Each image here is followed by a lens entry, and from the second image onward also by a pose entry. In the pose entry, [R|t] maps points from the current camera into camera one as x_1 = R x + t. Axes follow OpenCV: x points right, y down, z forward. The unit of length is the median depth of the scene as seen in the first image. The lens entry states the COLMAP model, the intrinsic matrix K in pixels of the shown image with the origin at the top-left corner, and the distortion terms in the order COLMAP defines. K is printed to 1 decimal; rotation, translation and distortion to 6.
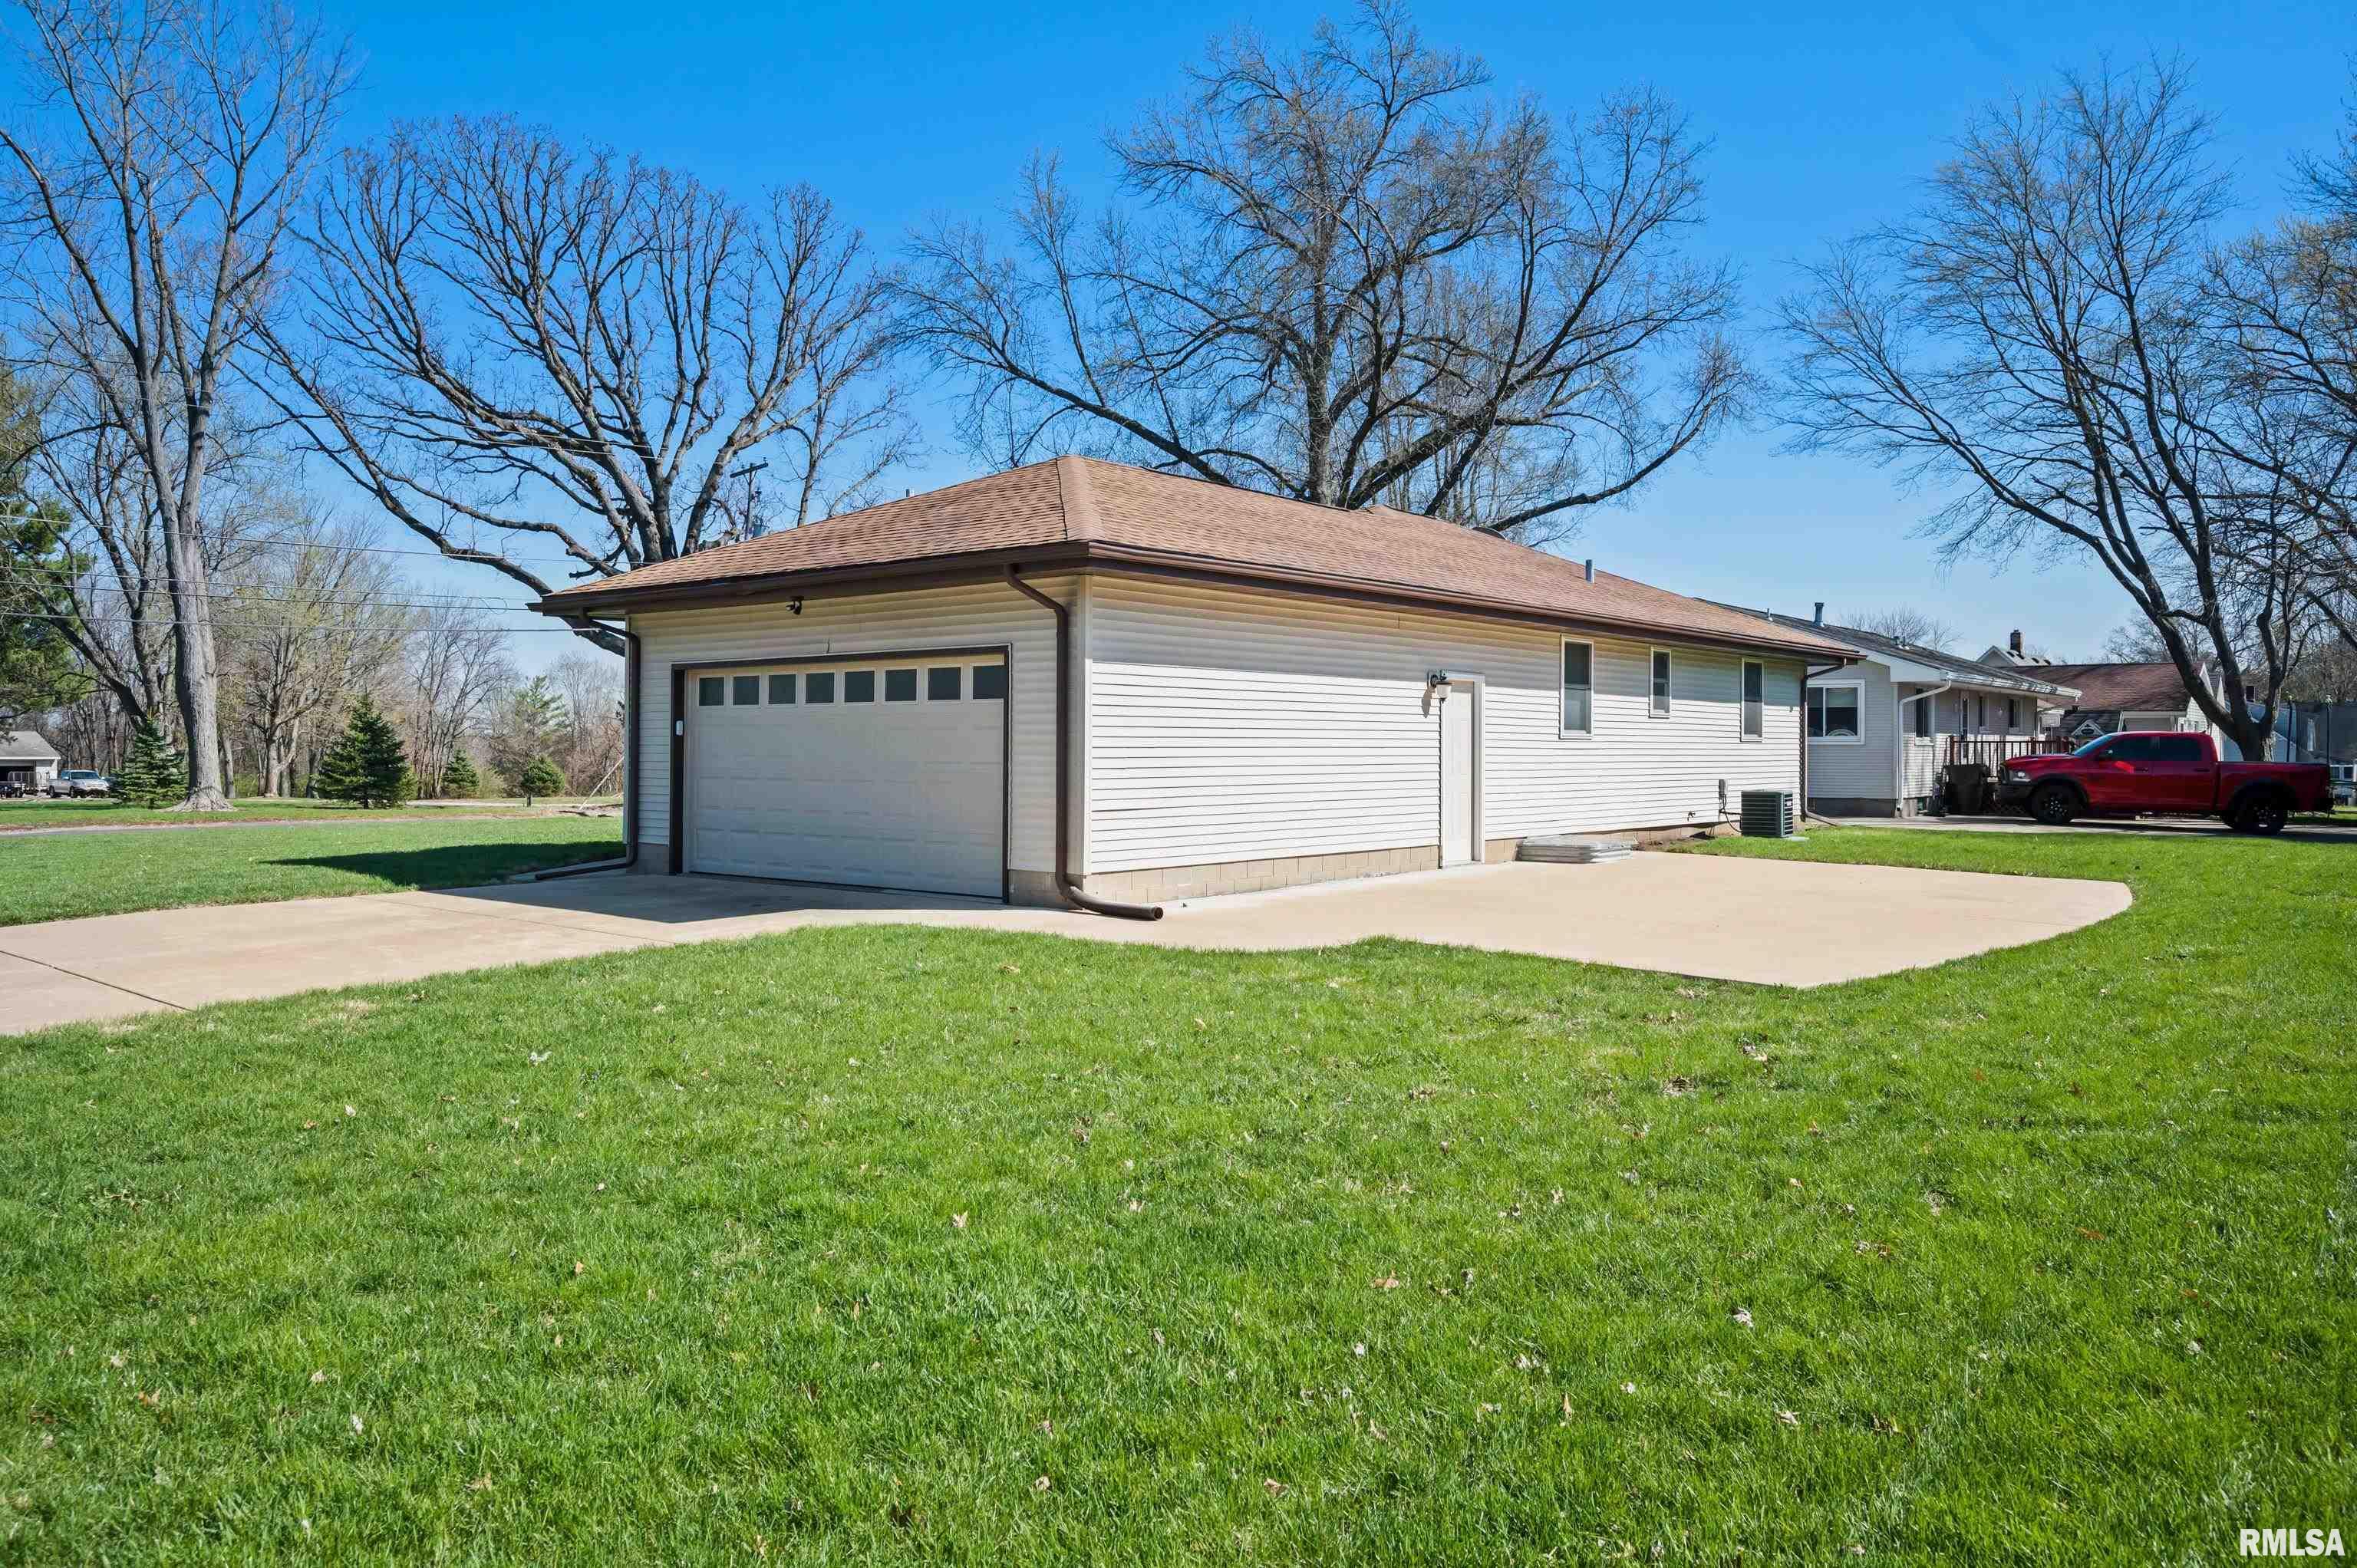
lens RADIAL K [[1647.4, 0, 1178.5], [0, 1647.4, 784.0], [0, 0, 1]] dist [-0.000028, 0.004235]
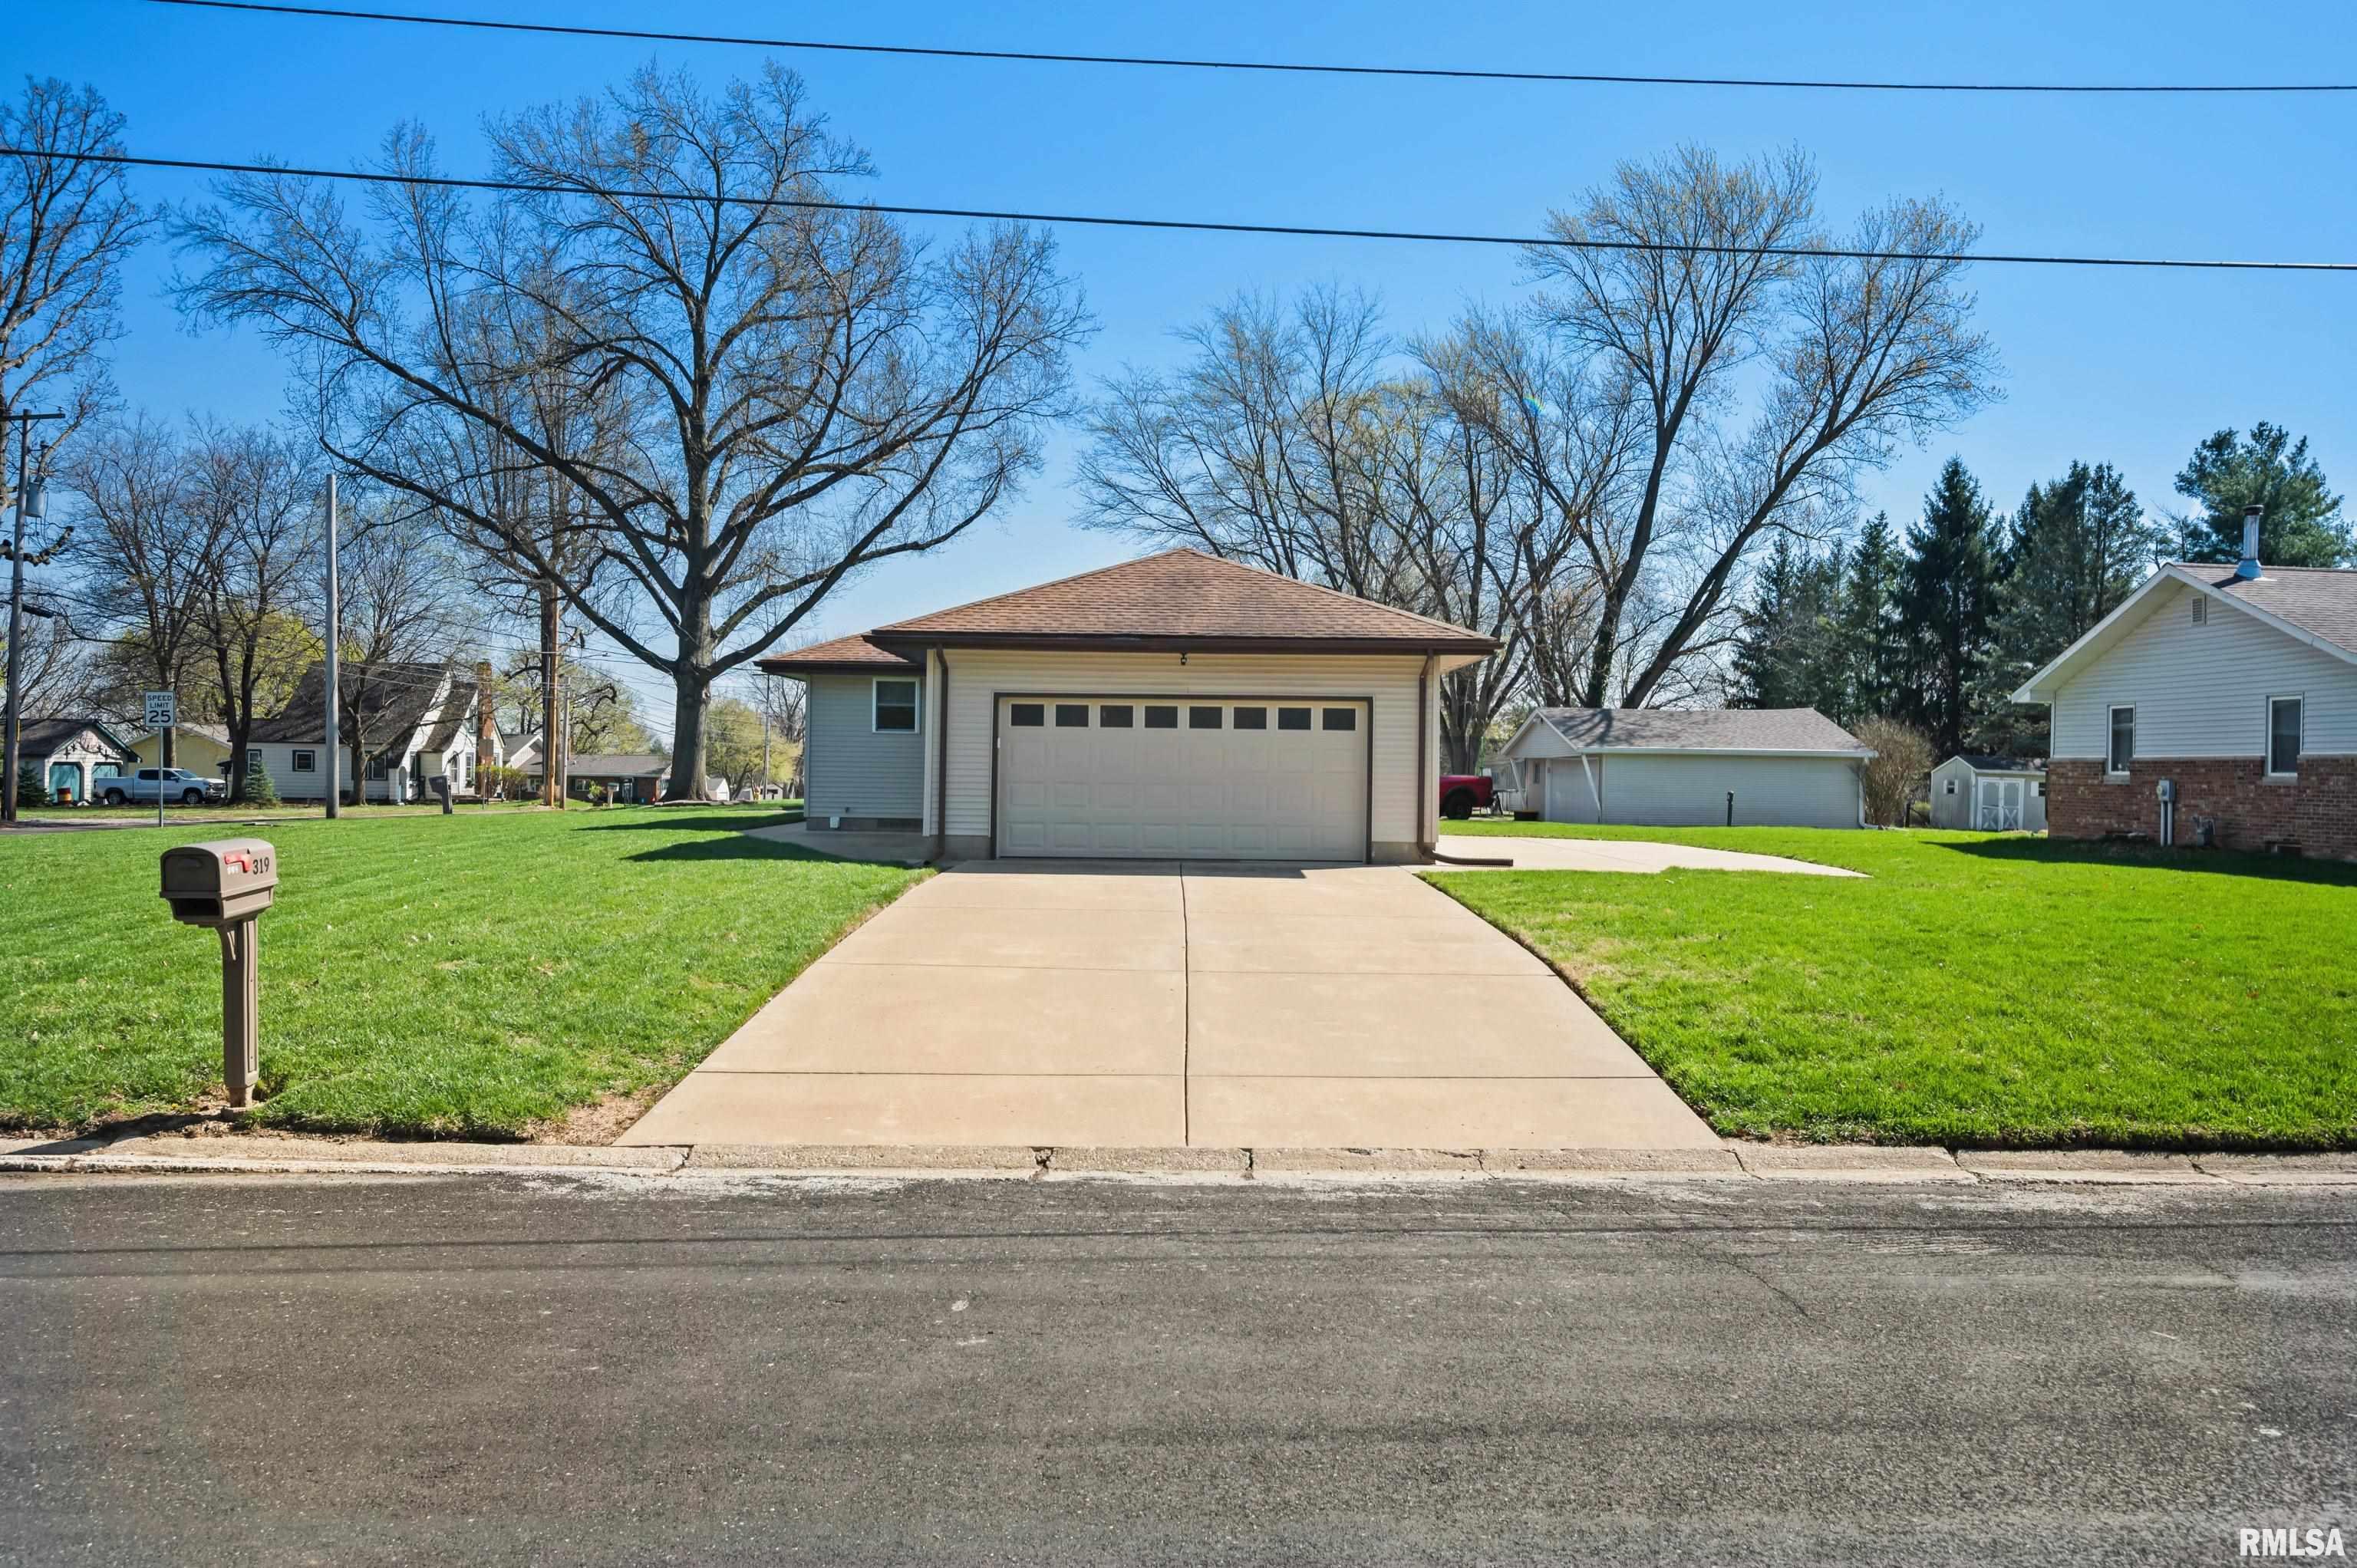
lens RADIAL K [[1647.4, 0, 1178.5], [0, 1647.4, 784.0], [0, 0, 1]] dist [-0.000028, 0.004235]
pose [[0.770060, -0.000687, 0.637971, -0.890063], [0.003341, 0.999990, -0.002957, 0.001325], [-0.637962, 0.004409, 0.770055, -0.051672]]
